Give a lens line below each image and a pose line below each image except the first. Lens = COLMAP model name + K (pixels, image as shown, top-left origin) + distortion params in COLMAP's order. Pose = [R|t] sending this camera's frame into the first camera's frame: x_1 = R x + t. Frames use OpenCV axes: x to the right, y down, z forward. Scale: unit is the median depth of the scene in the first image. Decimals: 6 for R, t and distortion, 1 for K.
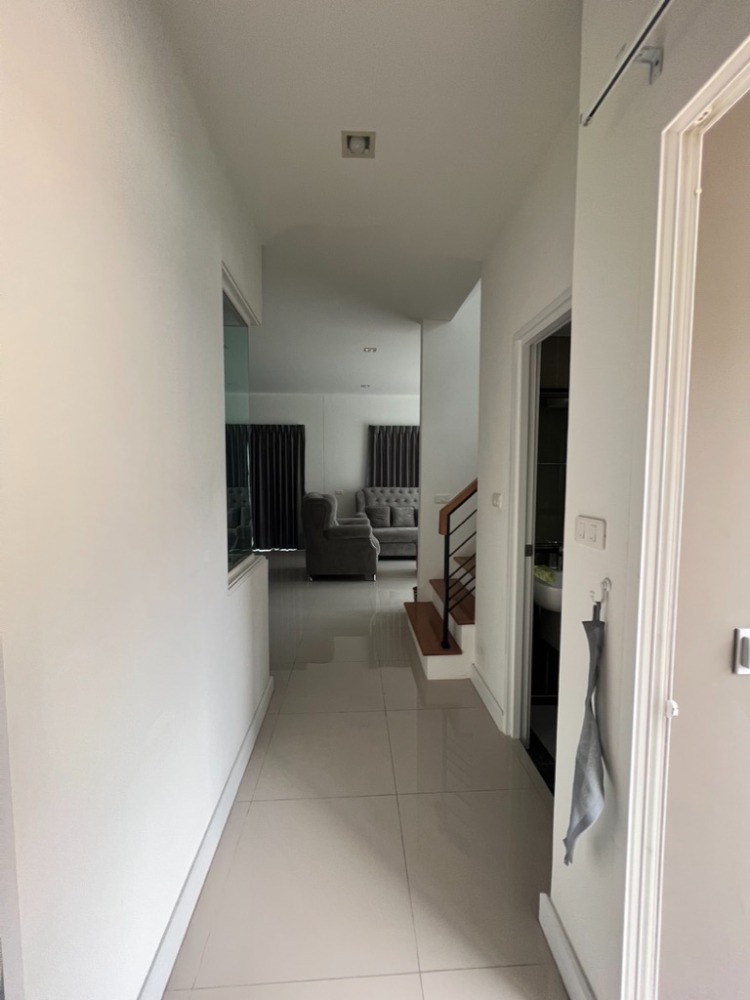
lens RADIAL K [[401.5, 0, 382.7], [0, 401.5, 499.5], [0, 0, 1]] dist [0.004466, -0.000738]
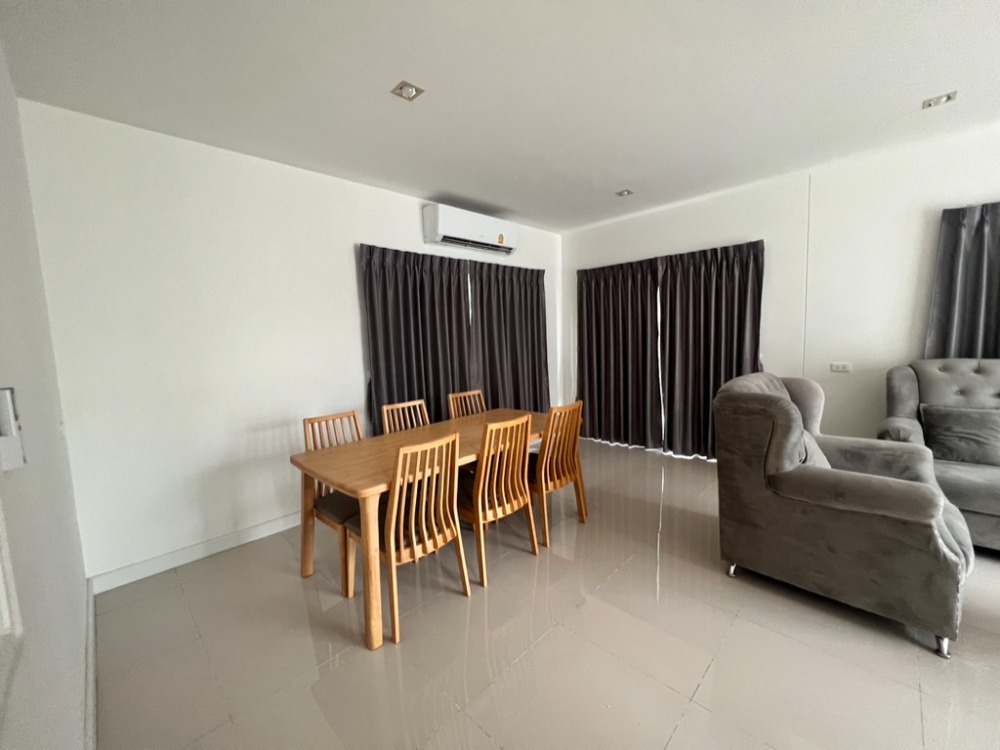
lens RADIAL K [[402.1, 0, 503.7], [0, 402.1, 371.6], [0, 0, 1]] dist [0.006335, -0.000003]
pose [[0.665804, 0.042046, -0.744941, -0.017377], [-0.015207, 0.998968, 0.042793, -0.028739], [0.745972, -0.017164, 0.665757, 0.386627]]
